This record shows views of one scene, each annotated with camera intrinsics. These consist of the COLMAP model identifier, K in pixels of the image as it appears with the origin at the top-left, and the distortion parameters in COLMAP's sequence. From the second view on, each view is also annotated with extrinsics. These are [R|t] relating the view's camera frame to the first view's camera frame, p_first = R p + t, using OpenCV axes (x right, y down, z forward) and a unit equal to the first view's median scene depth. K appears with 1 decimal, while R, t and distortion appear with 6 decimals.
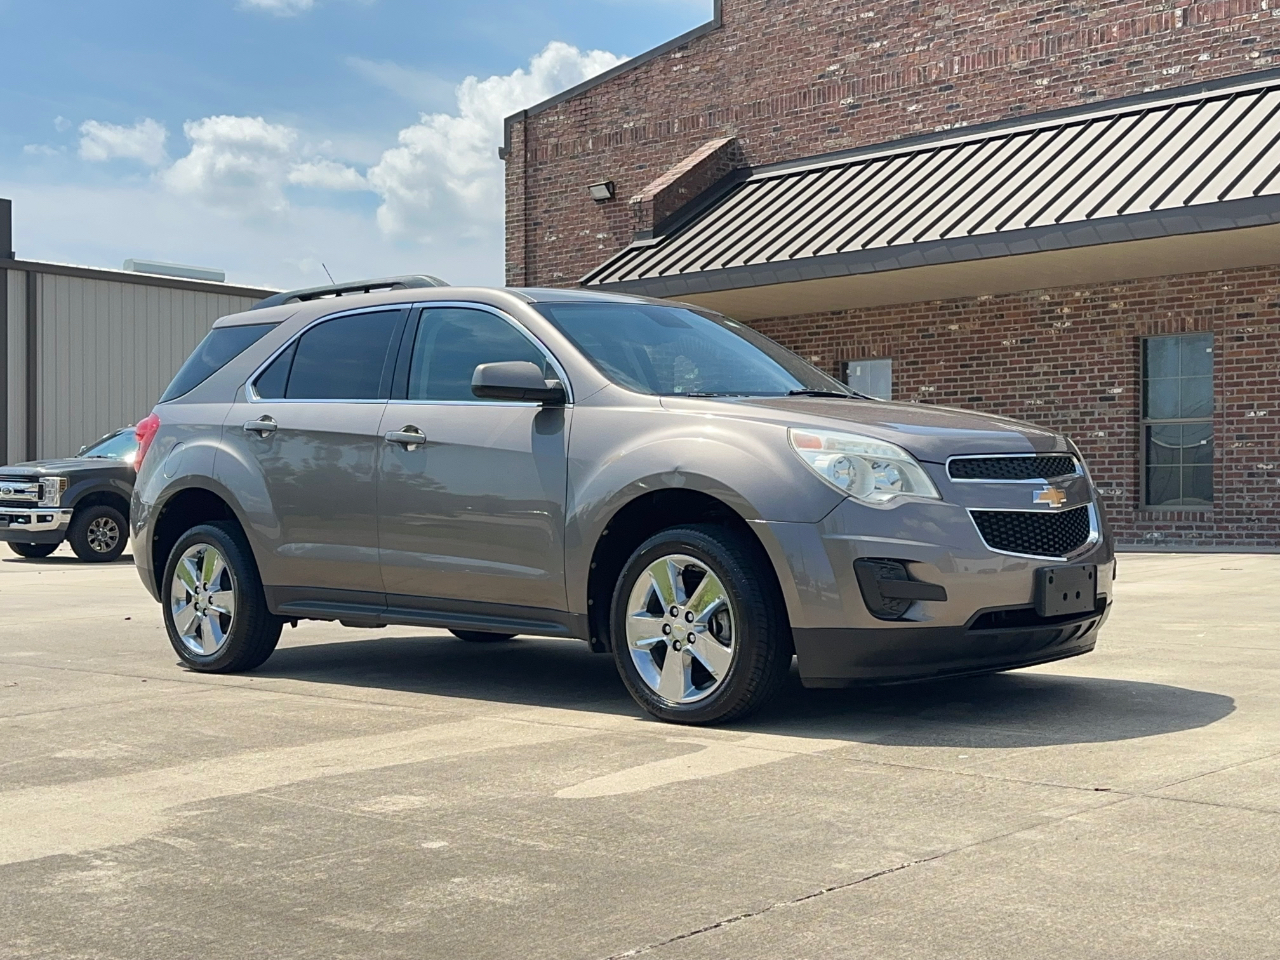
lens RADIAL K [[1747.2, 0, 628.6], [0, 1747.2, 484.2], [0, 0, 1]] dist [0.189584, -0.405338]
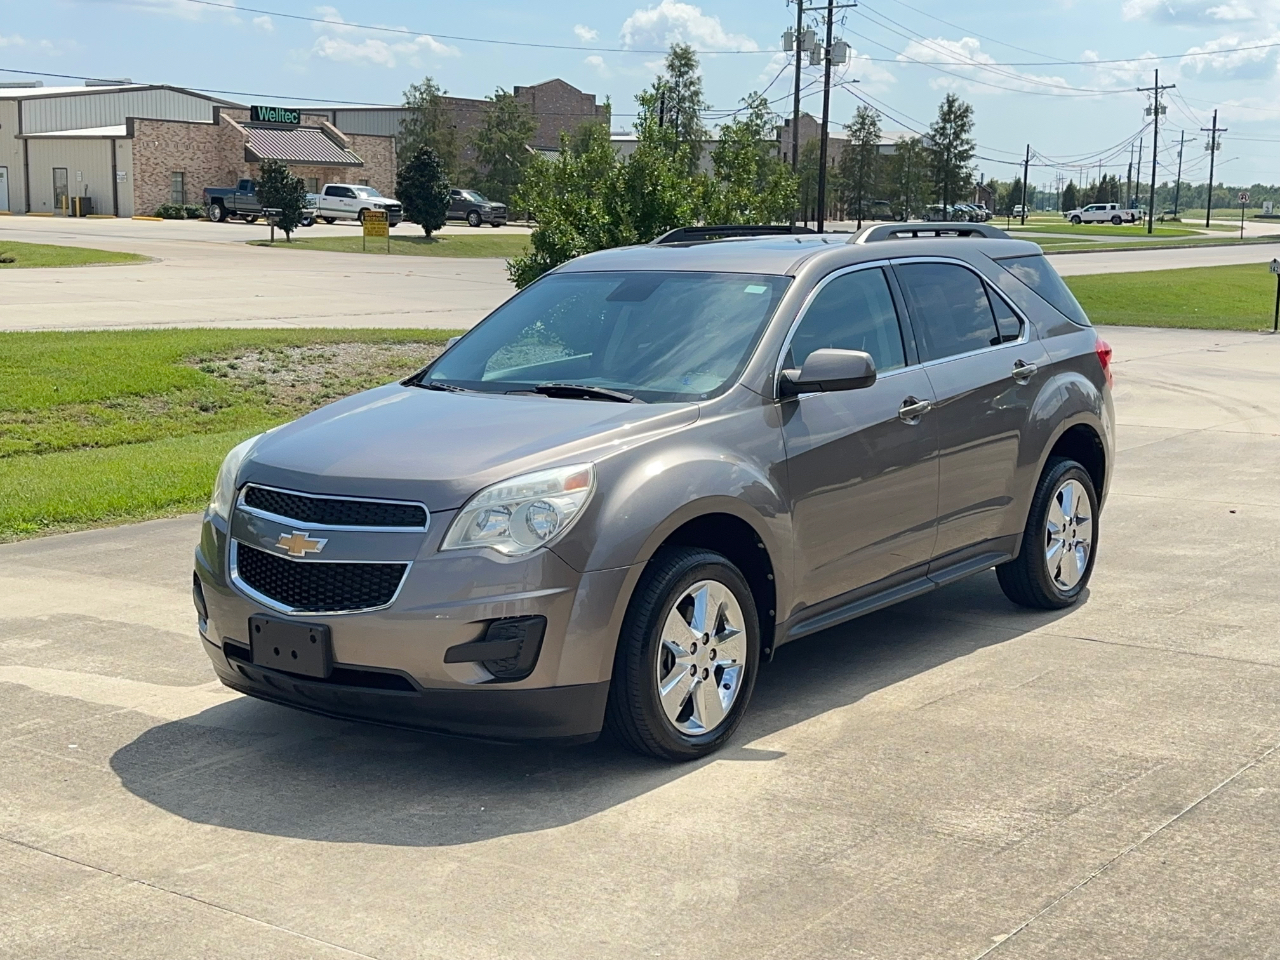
lens RADIAL K [[1739.2, 0, 634.0], [0, 1739.2, 478.2], [0, 0, 1]] dist [0.206842, -0.453321]
pose [[0.109838, 0.156918, -0.981485, 0.352106], [-0.001558, 0.987485, 0.157703, -0.052288], [0.993948, -0.015792, 0.108708, 0.330073]]
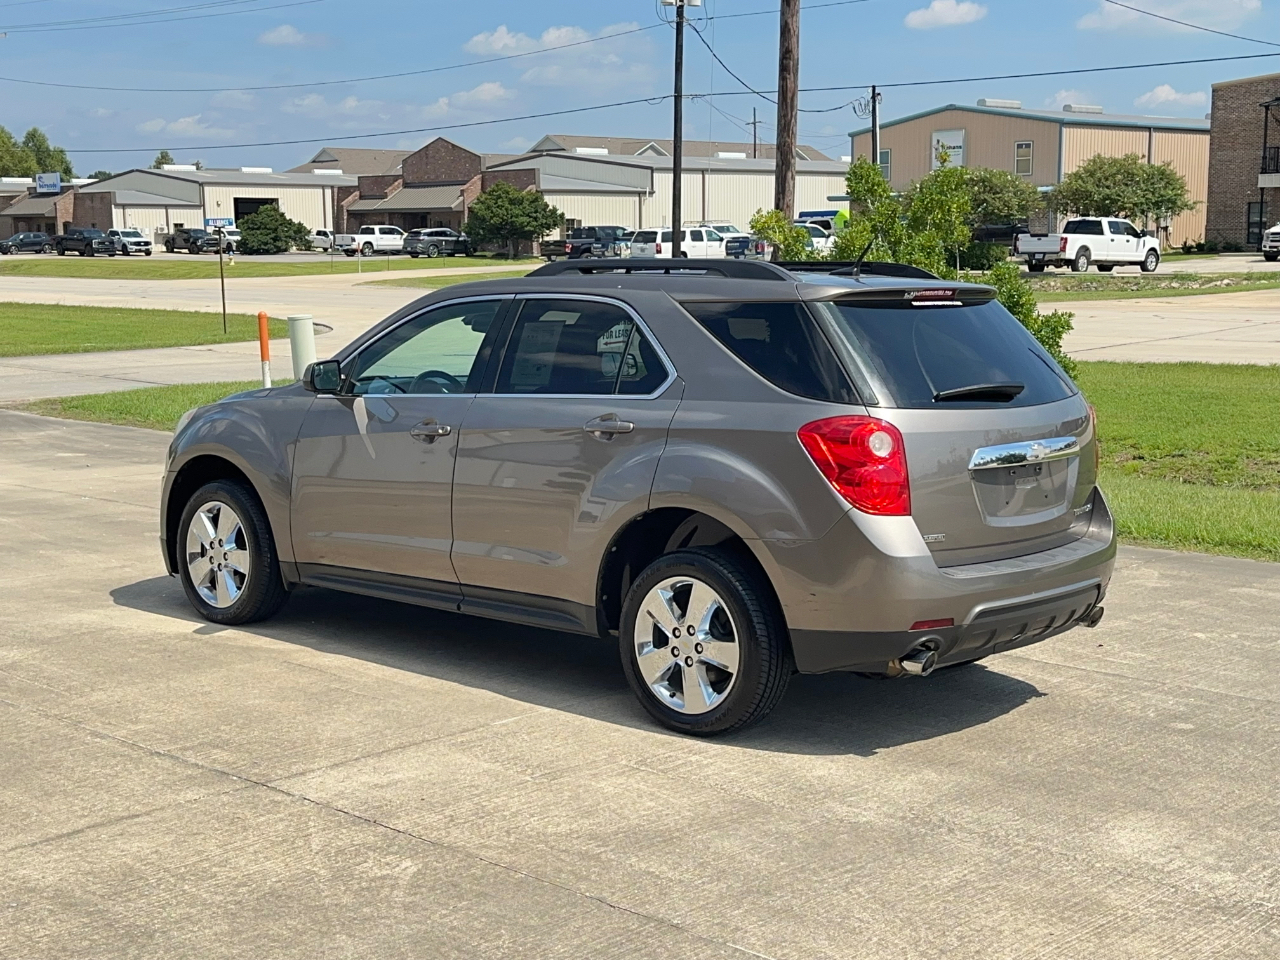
lens RADIAL K [[1732.0, 0, 629.9], [0, 1732.0, 486.0], [0, 0, 1]] dist [0.176758, -0.283476]
pose [[-0.999798, 0.014818, -0.013607, -0.020589], [0.012998, 0.992039, 0.125257, -0.045411], [0.015355, 0.125054, -0.992031, 0.792374]]
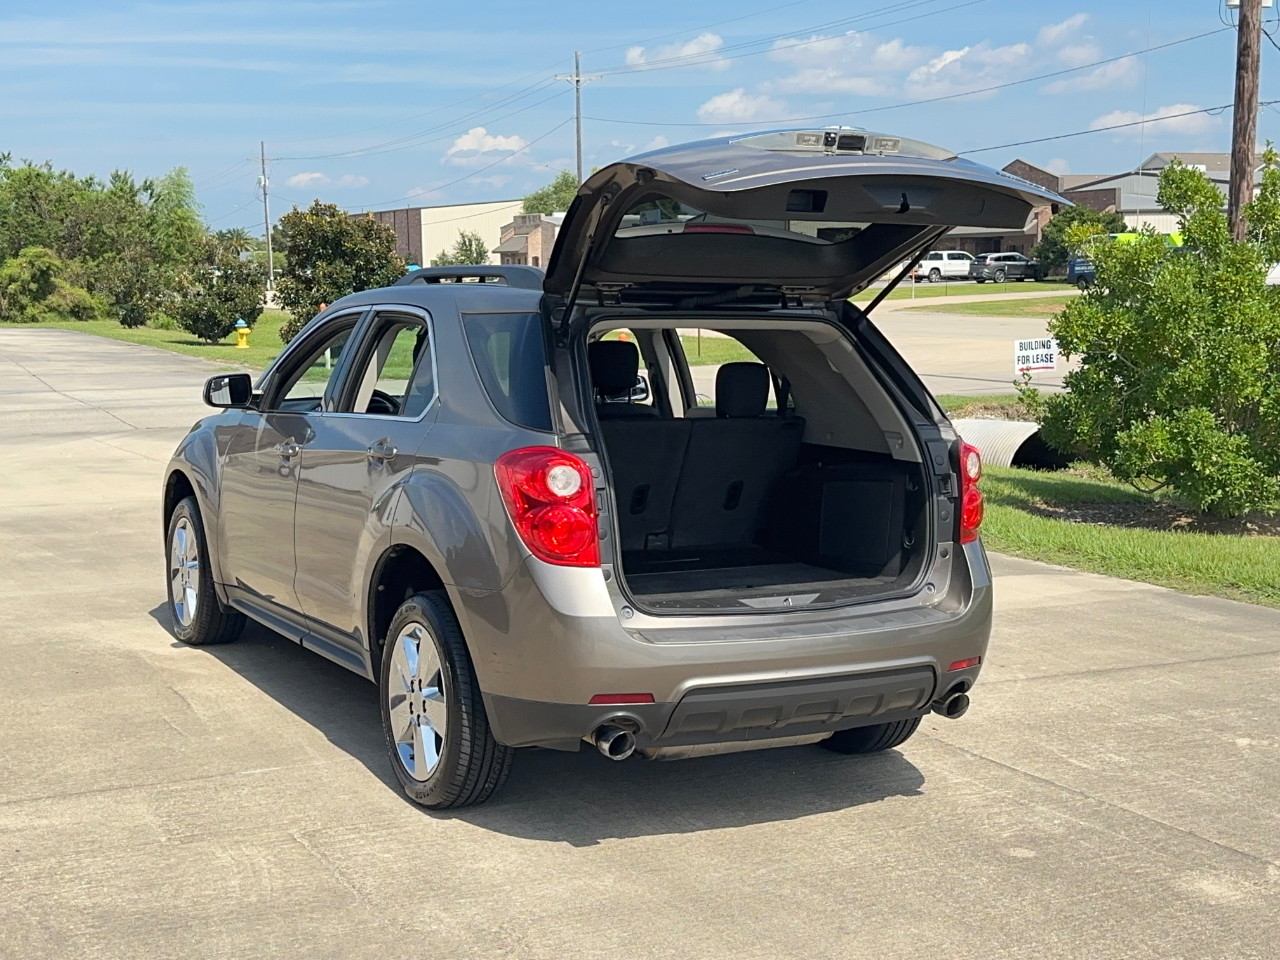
lens RADIAL K [[1739.2, 0, 634.0], [0, 1739.2, 478.2], [0, 0, 1]] dist [0.206842, -0.453321]
pose [[-0.948389, -0.023094, 0.316268, -0.158884], [0.009571, 0.994806, 0.101340, -0.040517], [-0.316965, 0.099137, -0.943242, 0.730653]]
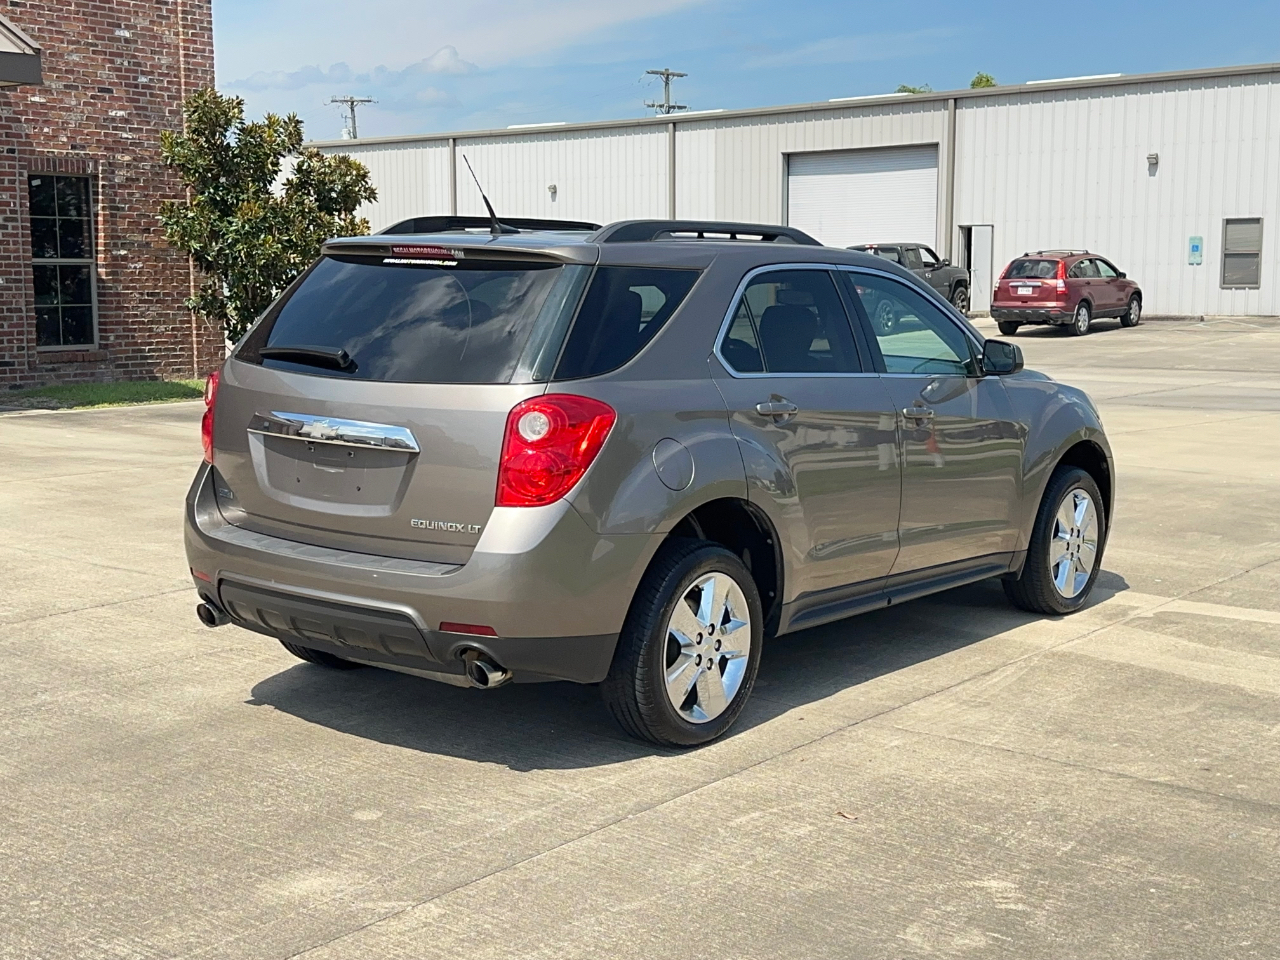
lens RADIAL K [[1739.2, 0, 634.0], [0, 1739.2, 478.2], [0, 0, 1]] dist [0.206842, -0.453321]
pose [[-0.106221, -0.112677, 0.987938, -0.386375], [-0.015122, 0.993627, 0.111700, -0.034773], [-0.994228, -0.003074, -0.107248, 0.451865]]
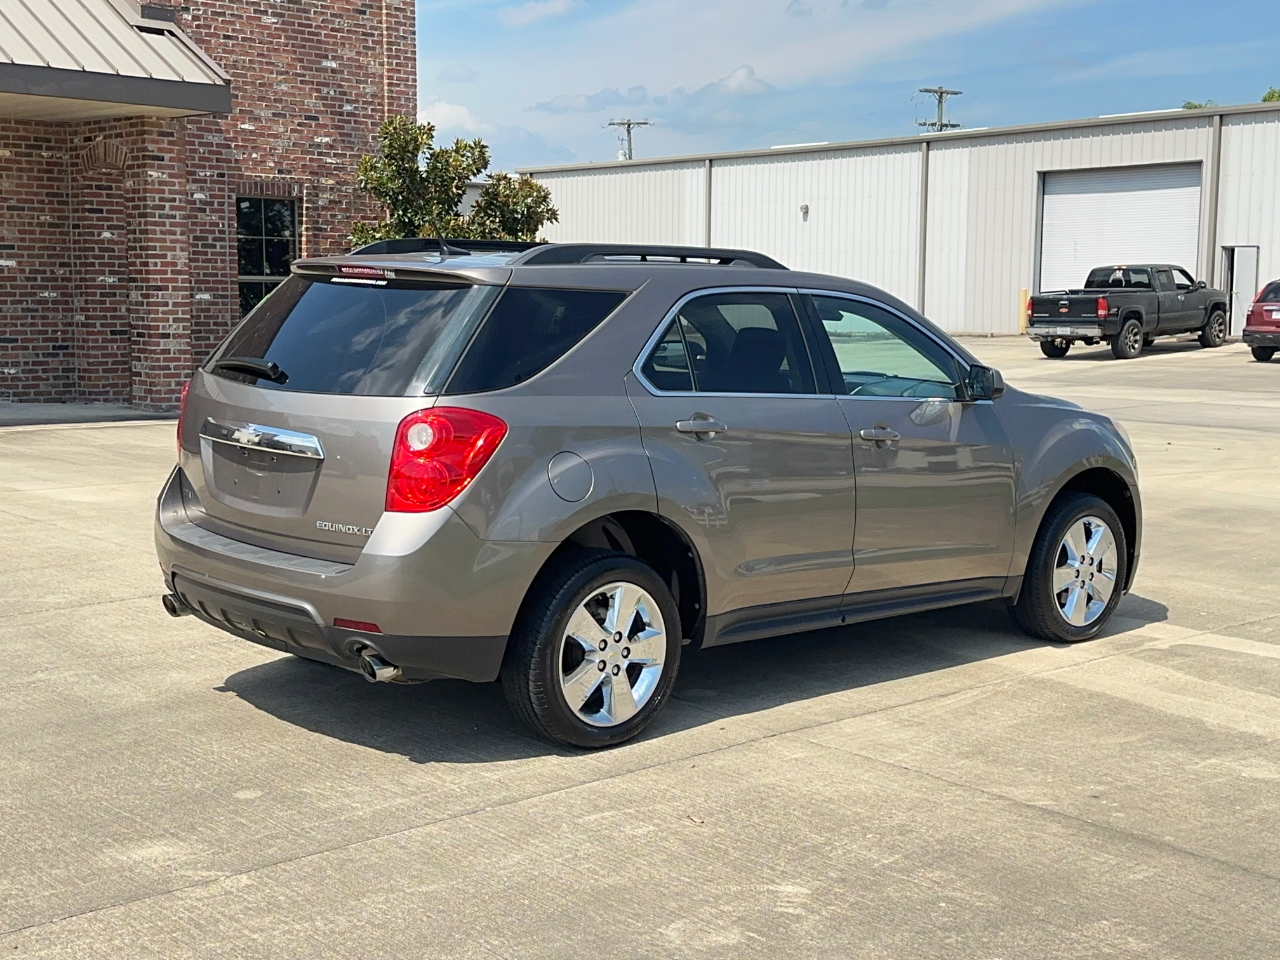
lens RADIAL K [[1739.6, 0, 640.0], [0, 1739.6, 480.0], [0, 0, 1]] dist [0.206970, -0.459590]
pose [[0.053408, -0.103651, 0.993179, -0.401032], [-0.026019, 0.994116, 0.105148, -0.036440], [-0.998234, -0.031457, 0.050397, 0.388267]]
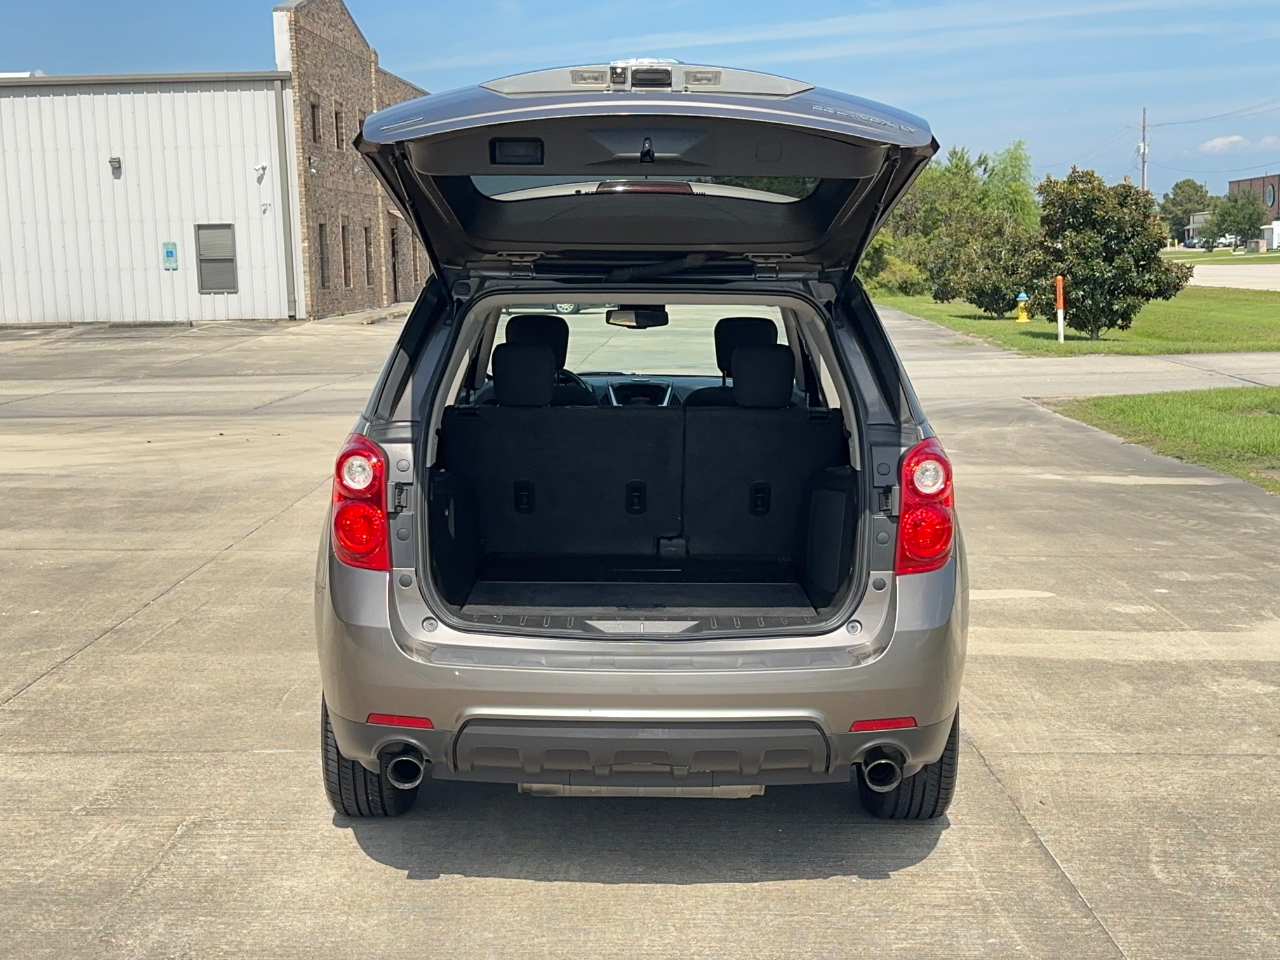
lens RADIAL K [[1745.1, 0, 635.0], [0, 1745.1, 477.6], [0, 0, 1]] dist [0.218592, -0.524933]
pose [[-0.686939, -0.068936, 0.723438, -0.261177], [0.015355, 0.993892, 0.109287, -0.038479], [-0.726553, 0.086182, -0.681684, 0.624626]]
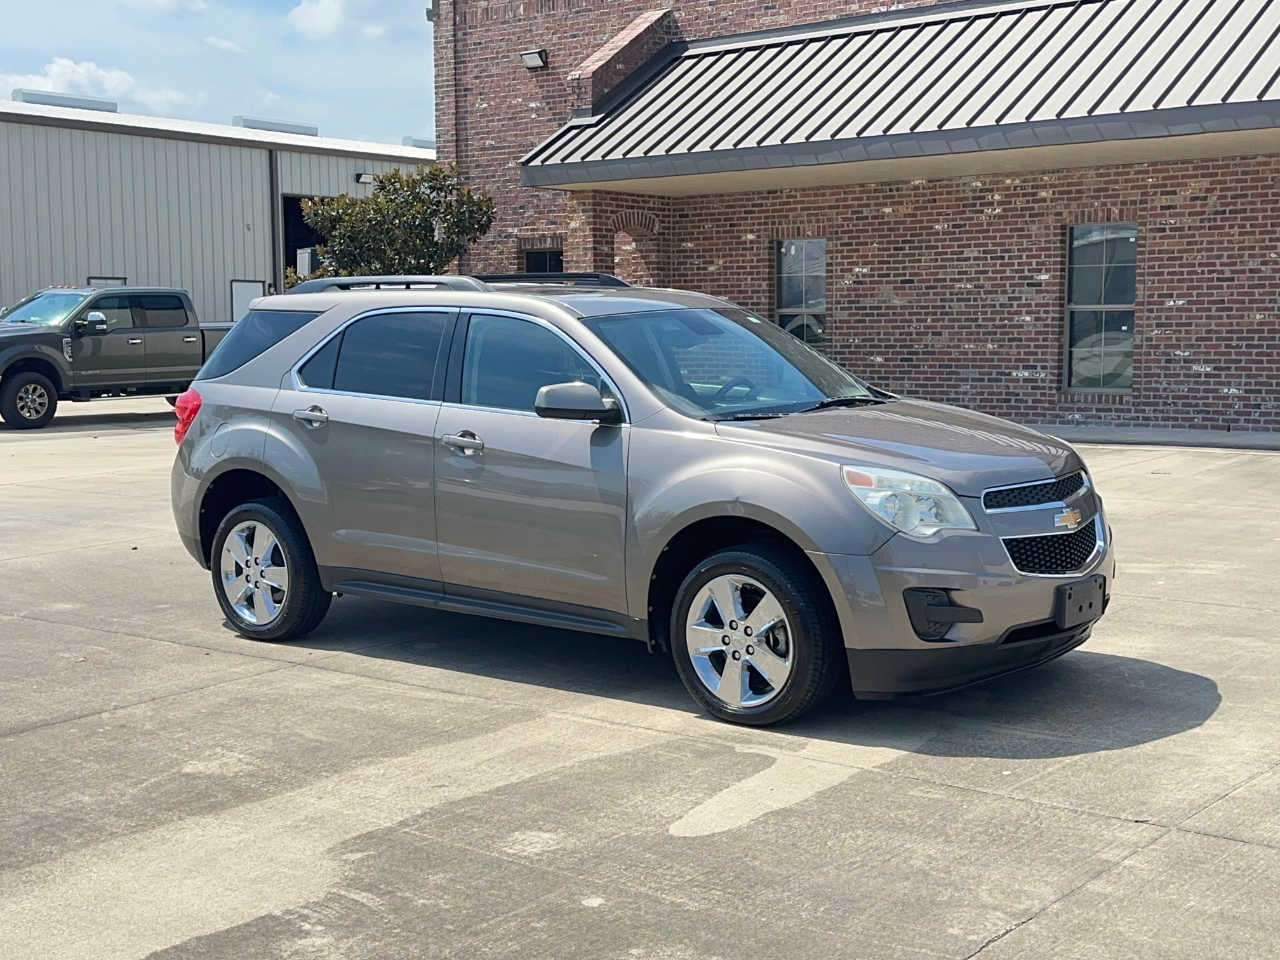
lens RADIAL K [[1746.3, 0, 636.3], [0, 1746.3, 480.7], [0, 0, 1]] dist [0.188215, -0.403380]
pose [[0.997661, -0.009358, 0.067708, -0.033616], [0.002209, 0.994480, 0.104901, -0.041292], [-0.068316, -0.104506, 0.992175, -0.026934]]
